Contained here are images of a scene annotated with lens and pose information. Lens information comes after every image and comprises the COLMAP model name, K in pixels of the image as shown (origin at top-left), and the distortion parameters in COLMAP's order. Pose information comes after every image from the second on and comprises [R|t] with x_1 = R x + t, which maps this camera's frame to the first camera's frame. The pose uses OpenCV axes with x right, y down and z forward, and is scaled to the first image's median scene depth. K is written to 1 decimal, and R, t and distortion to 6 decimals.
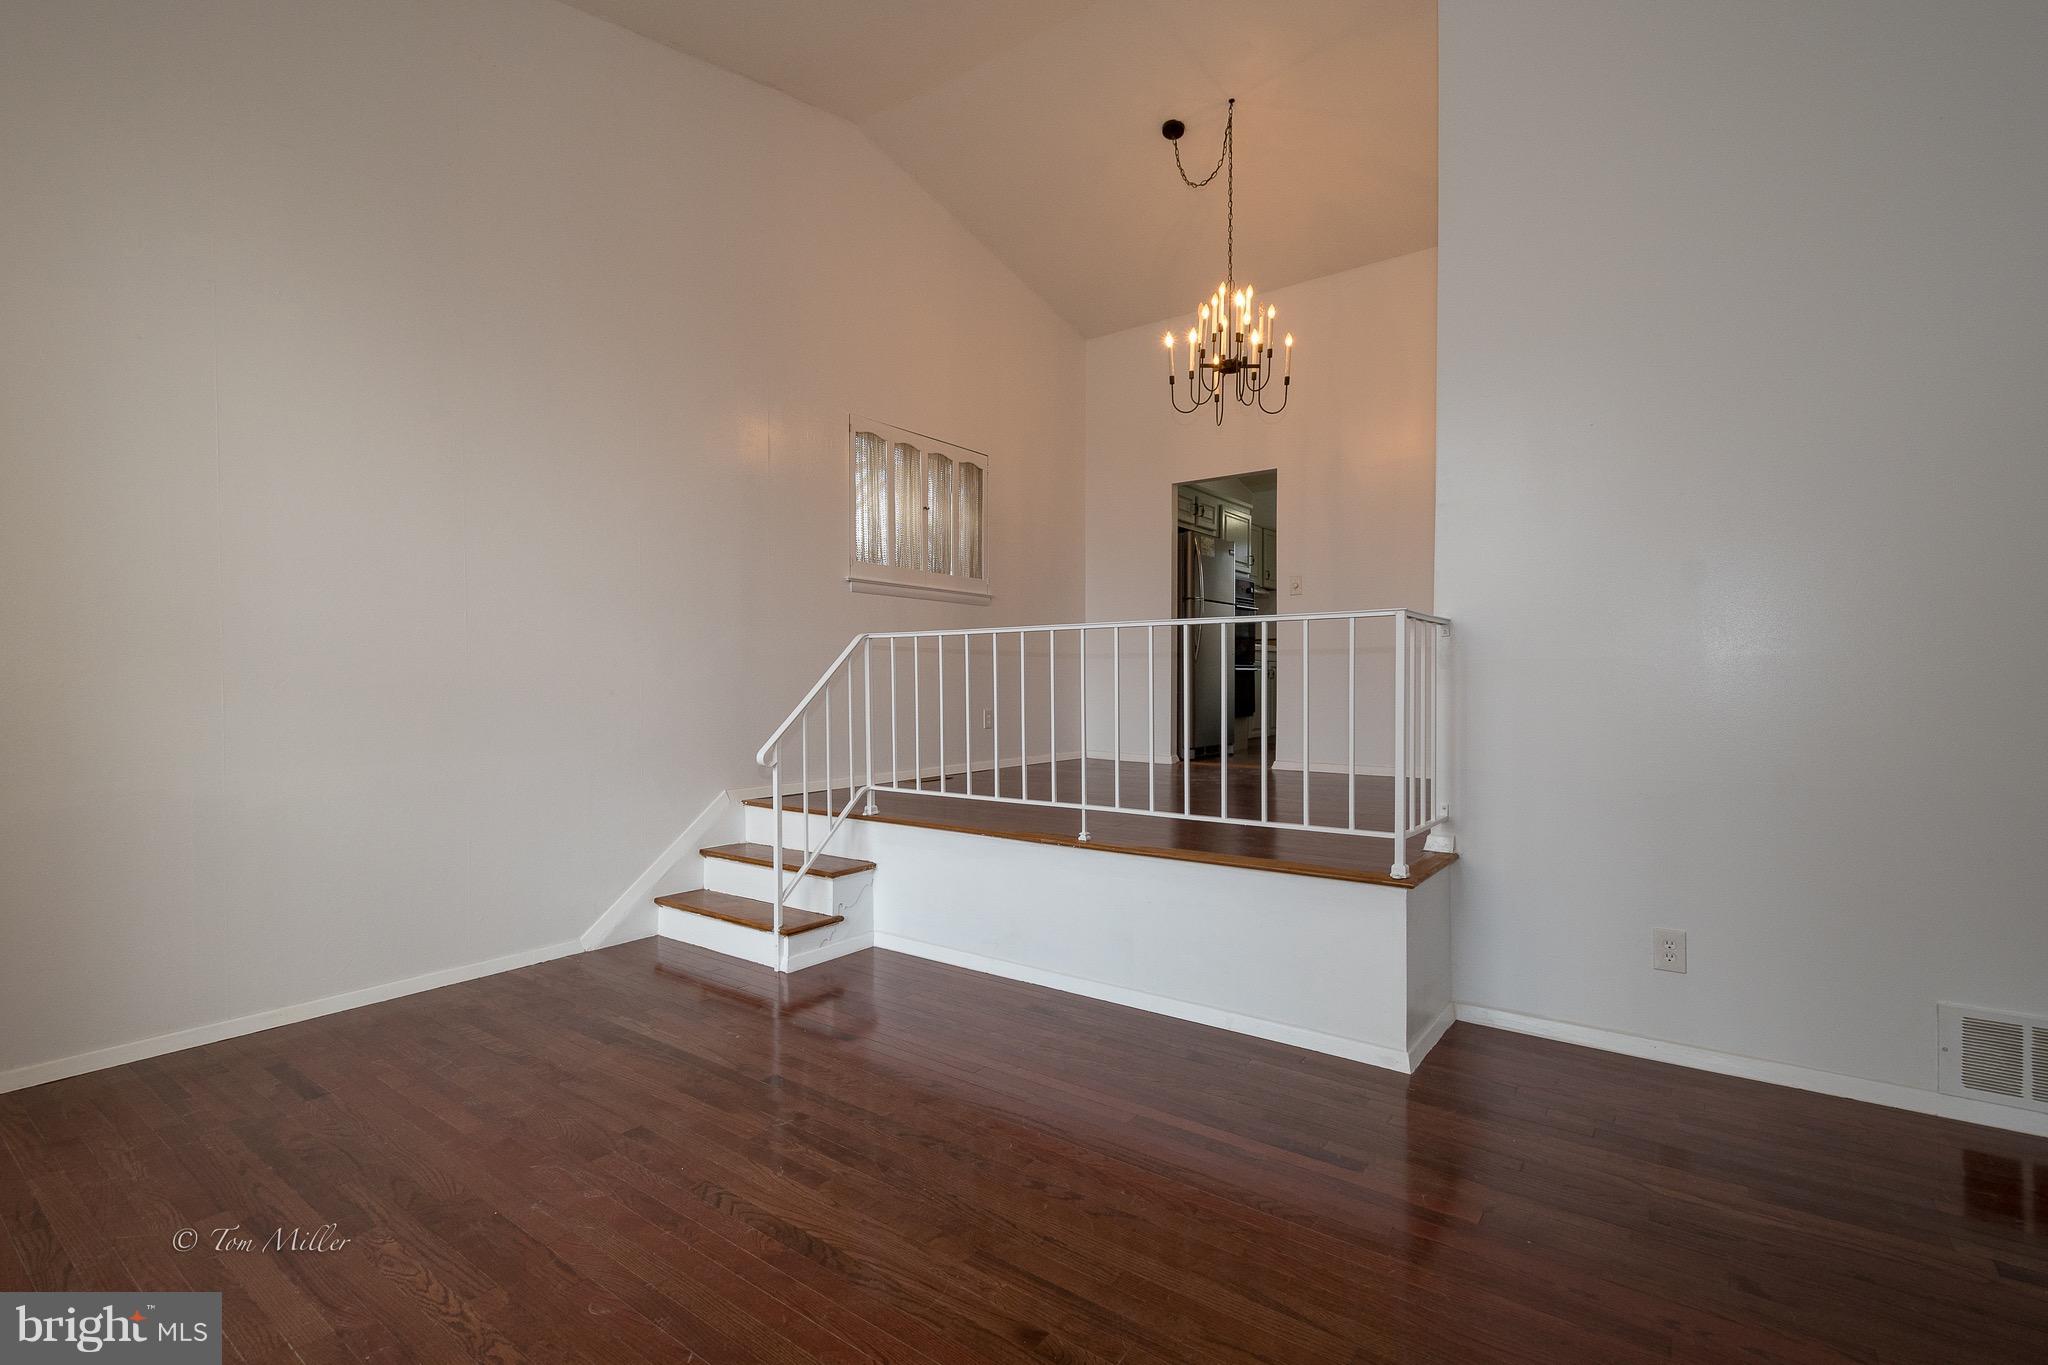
lens RADIAL K [[899.6, 0, 1027.4], [0, 899.6, 700.6], [0, 0, 1]] dist [0.003667, -0.000446]
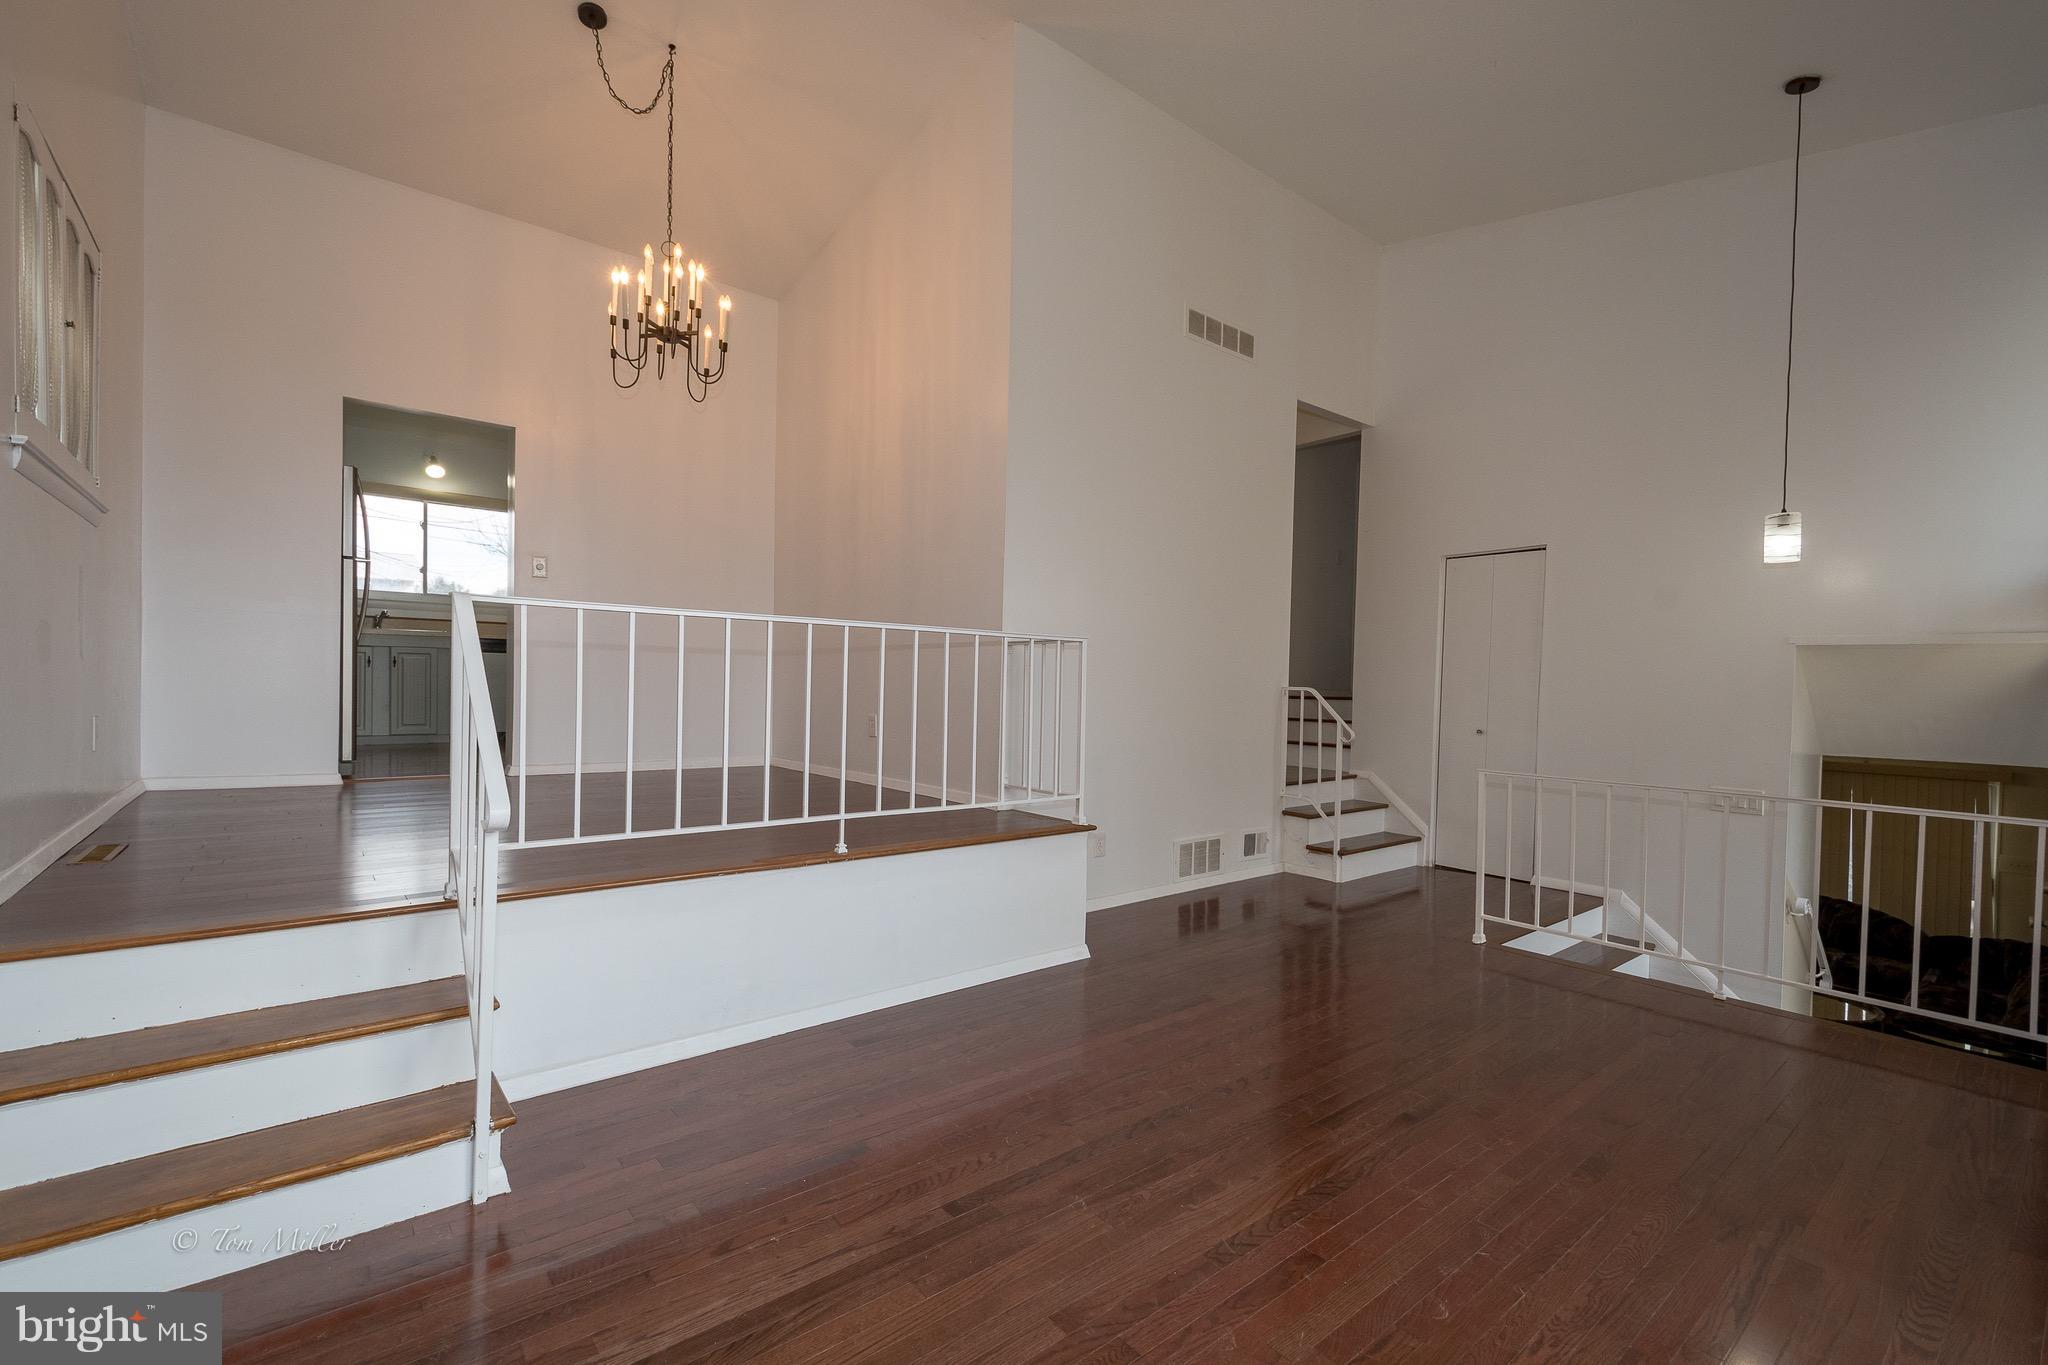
lens RADIAL K [[887.0, 0, 998.7], [0, 887.0, 696.1], [0, 0, 1]] dist [0.020422, -0.000072]
pose [[0.275414, -0.007857, 0.961294, -0.807884], [0.004437, 0.999966, 0.006902, -0.013015], [-0.961315, 0.002365, 0.275440, 0.614382]]
